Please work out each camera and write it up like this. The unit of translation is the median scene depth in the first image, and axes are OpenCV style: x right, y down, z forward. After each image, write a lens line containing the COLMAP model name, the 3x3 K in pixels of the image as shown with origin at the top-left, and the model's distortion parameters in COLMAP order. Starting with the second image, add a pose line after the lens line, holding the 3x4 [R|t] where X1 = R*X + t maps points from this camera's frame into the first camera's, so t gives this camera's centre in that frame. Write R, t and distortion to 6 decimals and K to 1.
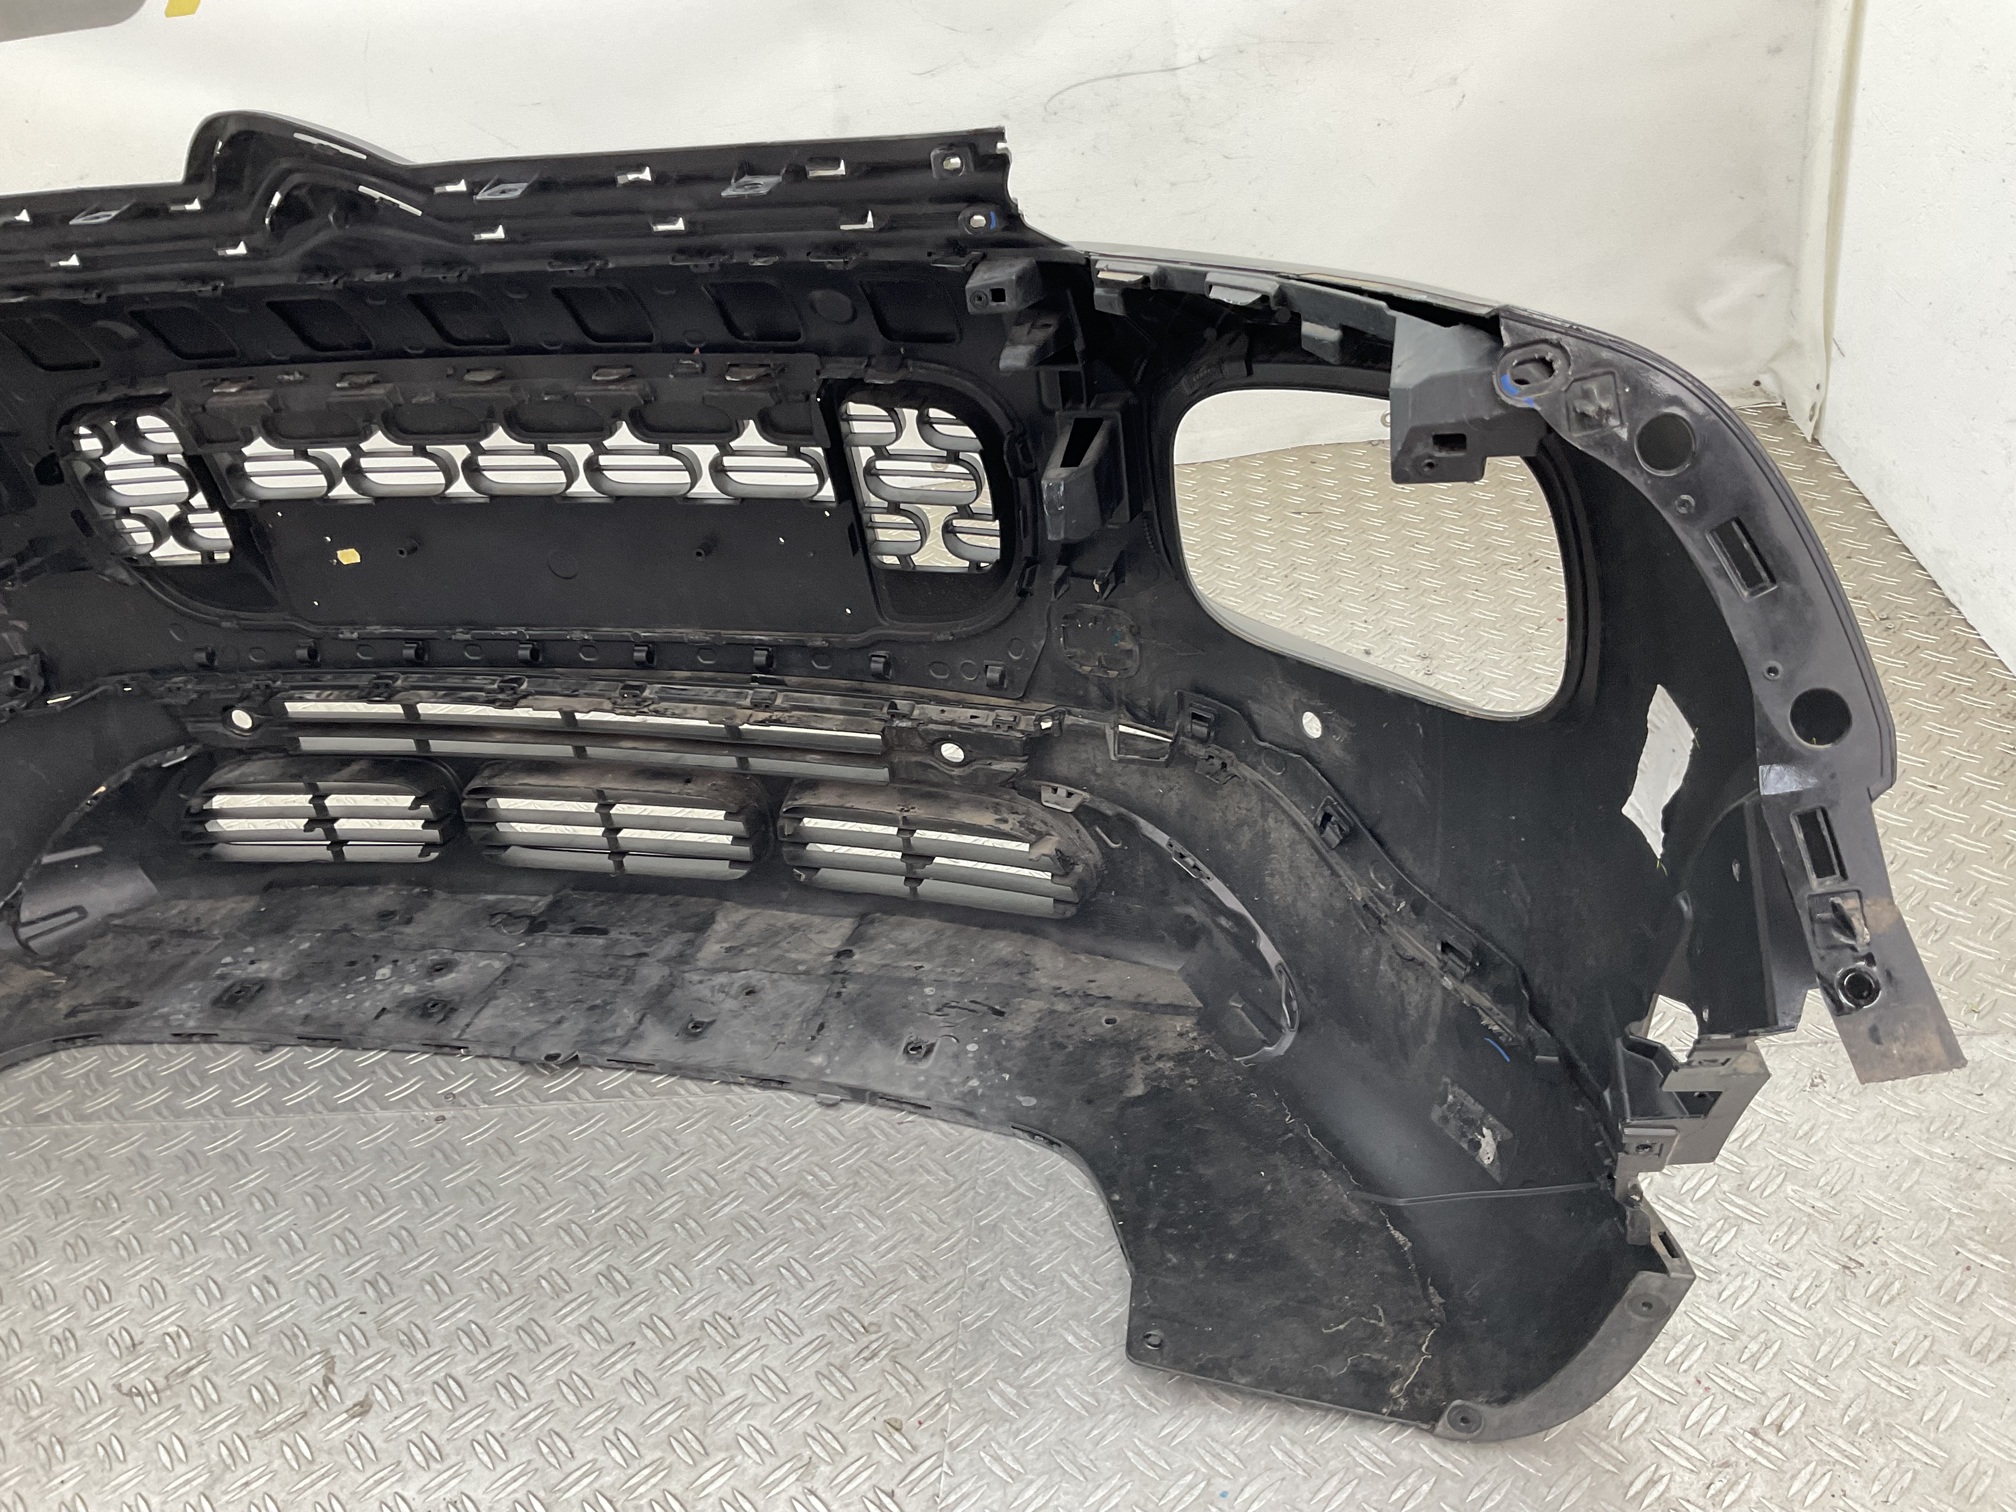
lens RADIAL K [[1623.5, 0, 1008.2], [0, 1623.5, 705.6], [0, 0, 1]] dist [0.104803, -0.188601]
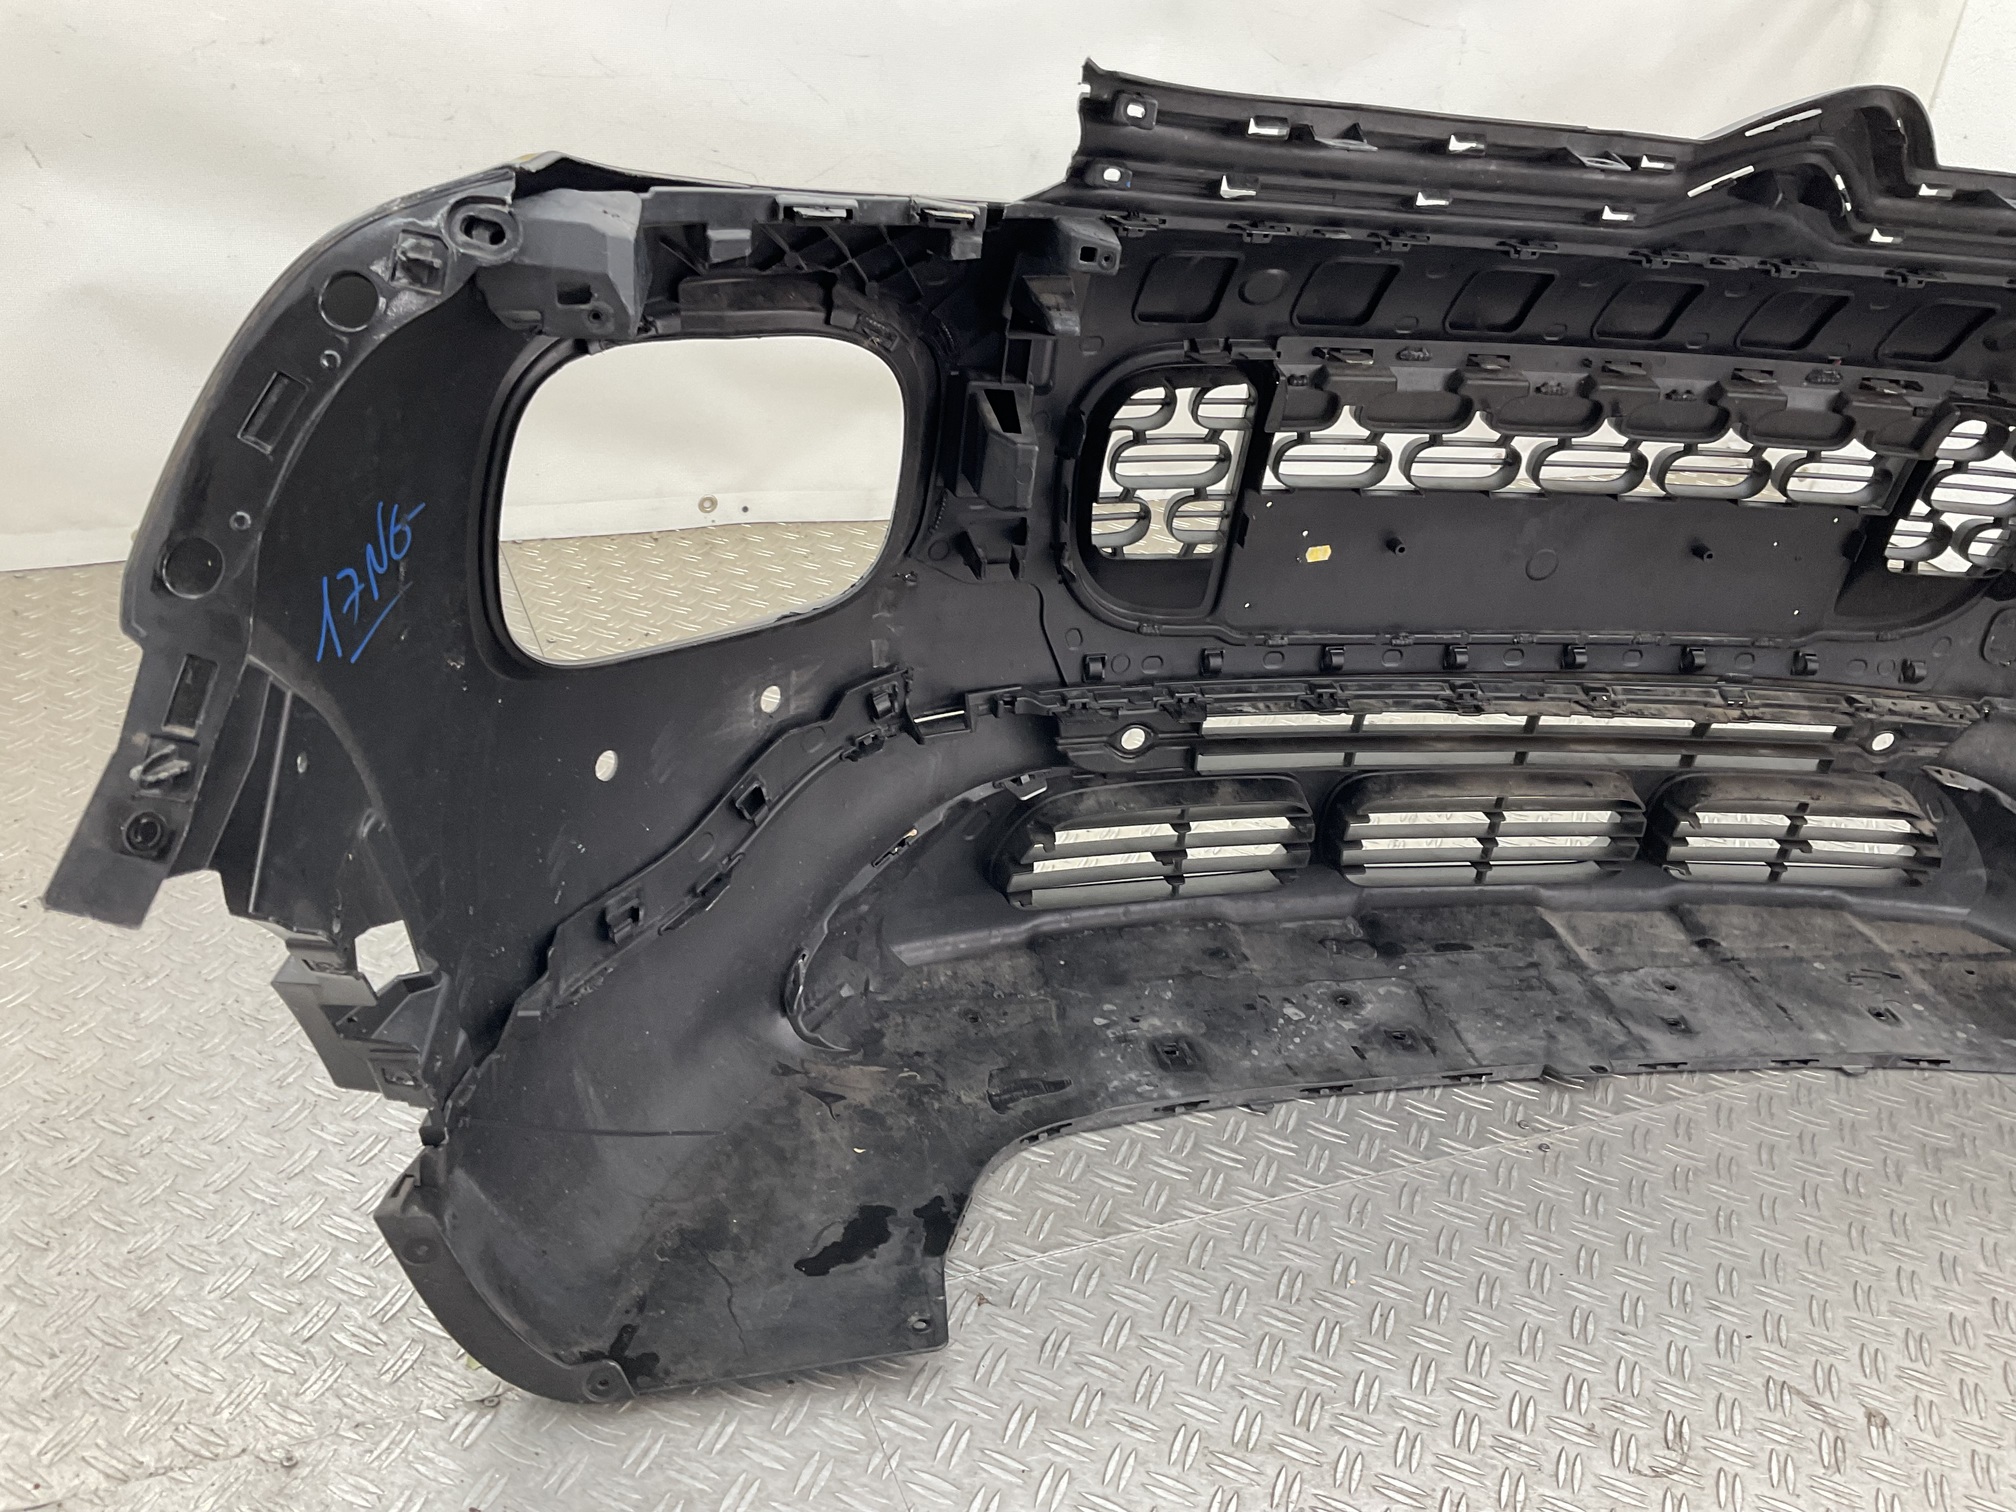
lens RADIAL K [[1688.3, 0, 993.2], [0, 1688.3, 746.7], [0, 0, 1]] dist [0.122535, -0.249862]
pose [[0.861506, -0.043093, 0.505916, -1.039734], [0.023818, 0.998725, 0.044510, -0.030392], [-0.507189, -0.026296, 0.861433, 0.293379]]
